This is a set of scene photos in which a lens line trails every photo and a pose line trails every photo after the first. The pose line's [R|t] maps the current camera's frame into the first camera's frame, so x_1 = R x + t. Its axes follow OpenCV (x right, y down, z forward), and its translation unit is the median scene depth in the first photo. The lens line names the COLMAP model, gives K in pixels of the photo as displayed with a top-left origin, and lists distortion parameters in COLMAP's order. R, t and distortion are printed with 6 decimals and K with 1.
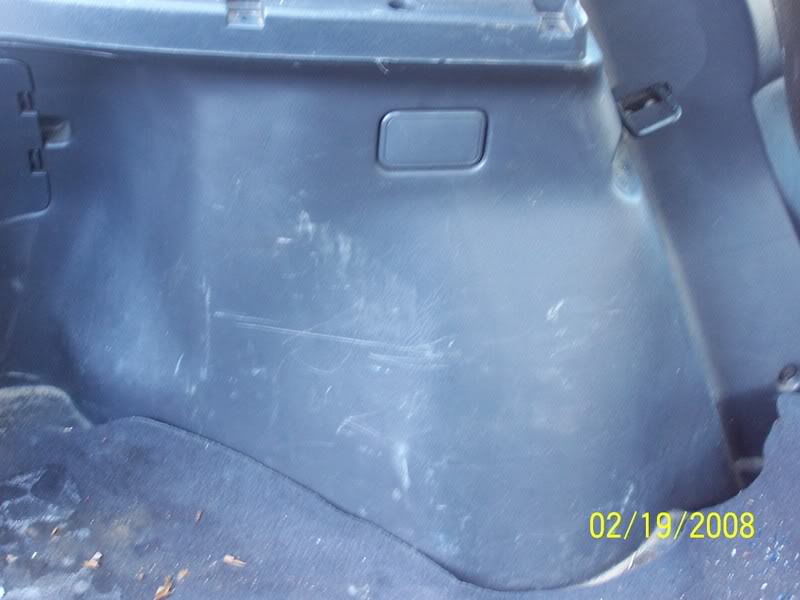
lens RADIAL K [[1375.1, 0, 399.9], [0, 1375.1, 299.8], [0, 0, 1]] dist [-0.000161, 0.000000]
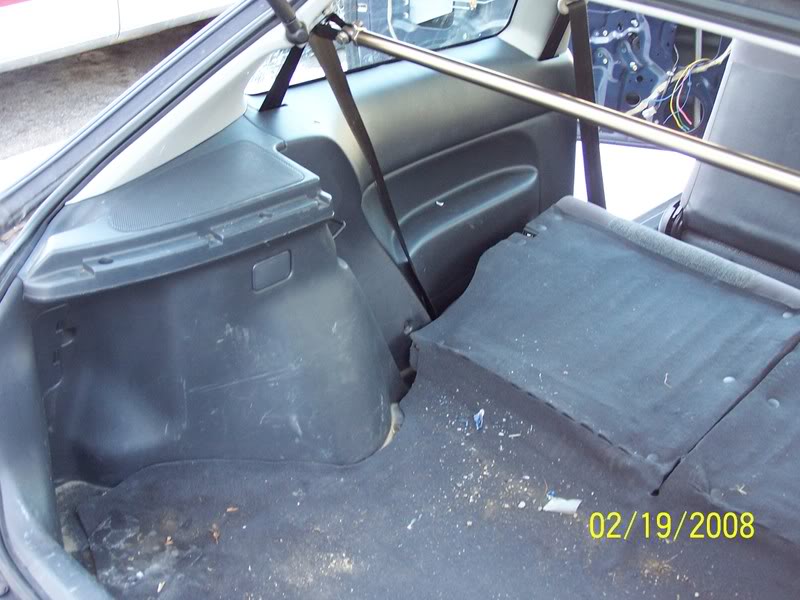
lens RADIAL K [[1189.8, 0, 400.1], [0, 1189.8, 300.1], [0, 0, 1]] dist [0.010554, 0.000000]
pose [[0.781888, -0.339019, 0.523180, -0.742702], [0.366267, 0.928910, 0.054547, -0.093381], [-0.504479, 0.148974, 0.850475, -0.618240]]
